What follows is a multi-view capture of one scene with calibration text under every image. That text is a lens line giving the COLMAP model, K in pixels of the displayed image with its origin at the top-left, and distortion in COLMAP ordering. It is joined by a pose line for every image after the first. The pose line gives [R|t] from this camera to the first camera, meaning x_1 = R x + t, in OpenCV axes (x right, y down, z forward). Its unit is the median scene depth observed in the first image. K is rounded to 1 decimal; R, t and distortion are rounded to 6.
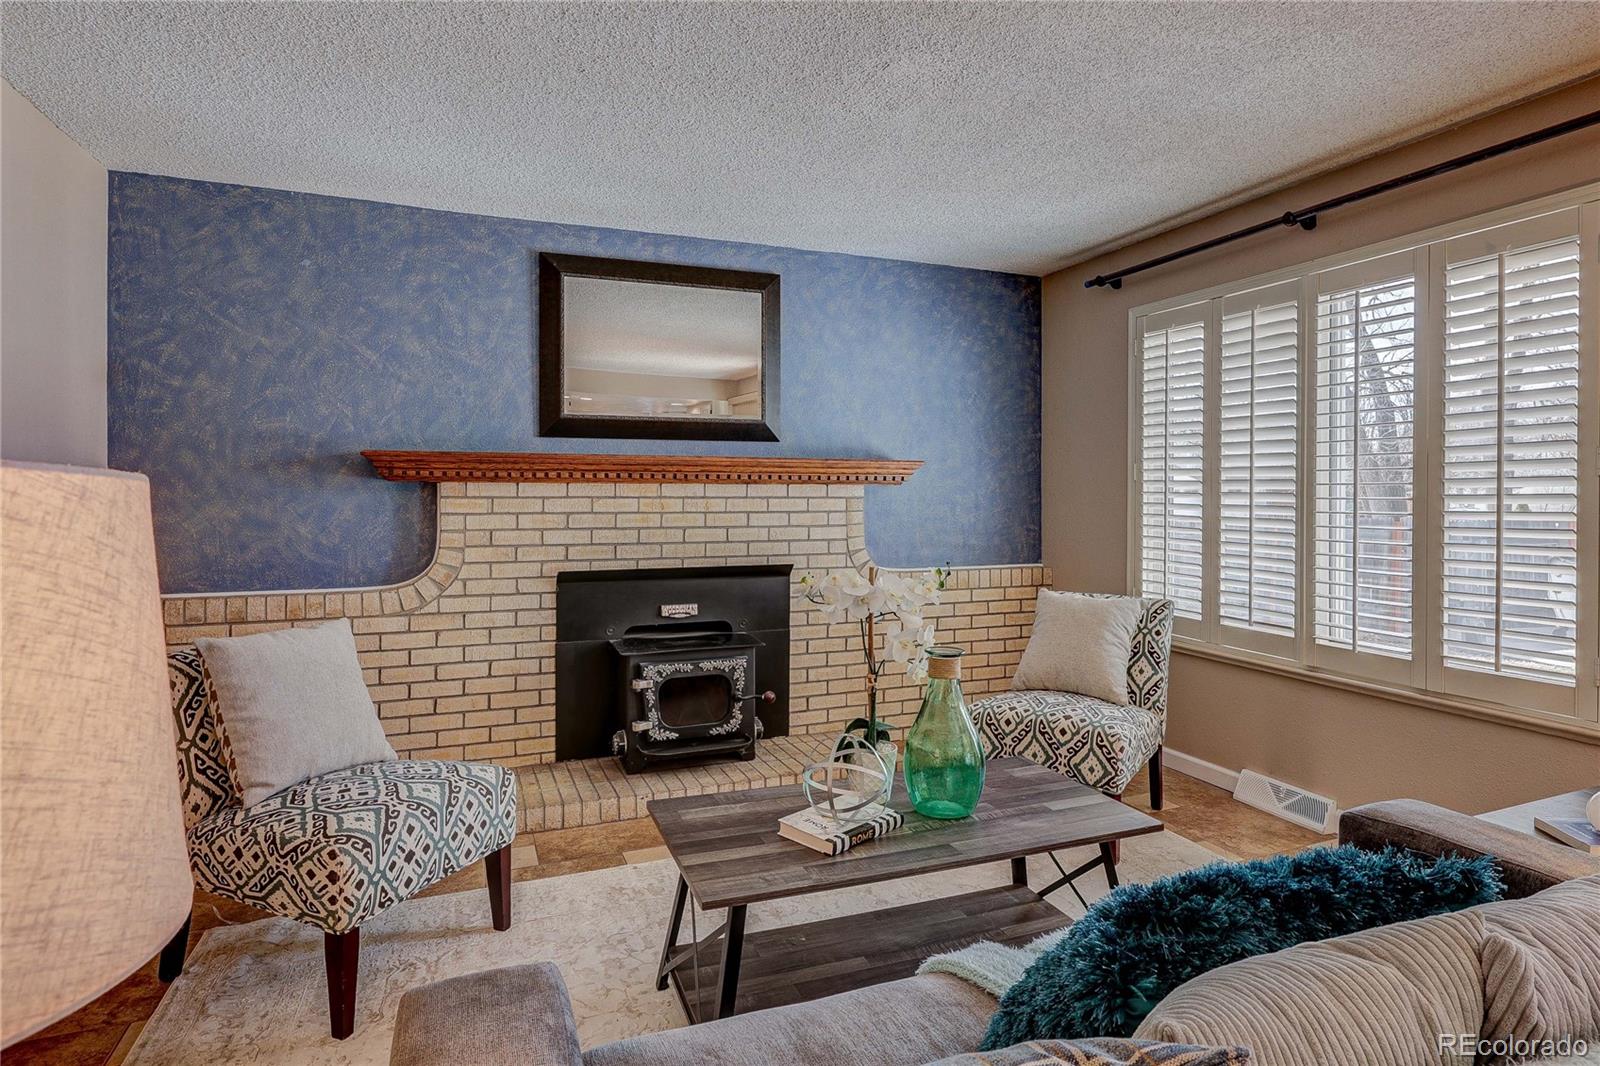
lens RADIAL K [[832.5, 0, 865.0], [0, 832.5, 499.0], [0, 0, 1]] dist [-0.003622, 0.001416]
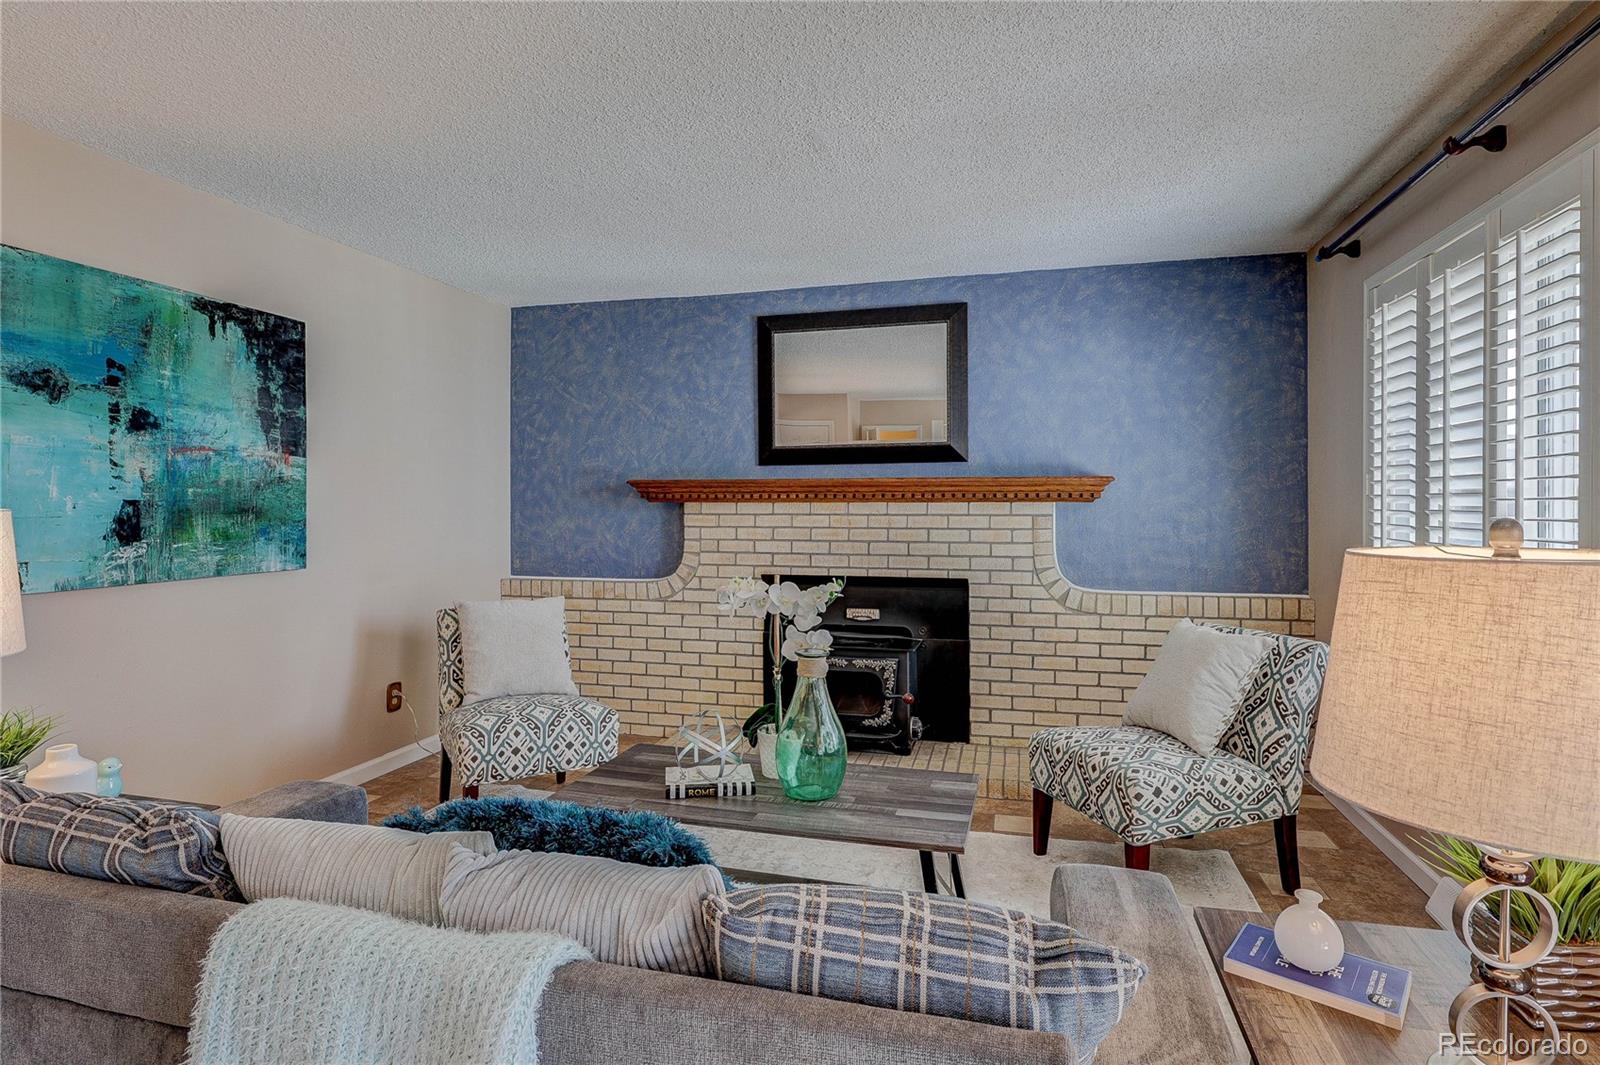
lens RADIAL K [[832.5, 0, 821.4], [0, 832.5, 513.1], [0, 0, 1]] dist [-0.003622, 0.001416]
pose [[0.808139, 0.002164, -0.588987, 0.426198], [-0.003491, 0.999993, -0.001116, -0.002533], [0.588981, 0.002959, 0.808142, 0.053331]]
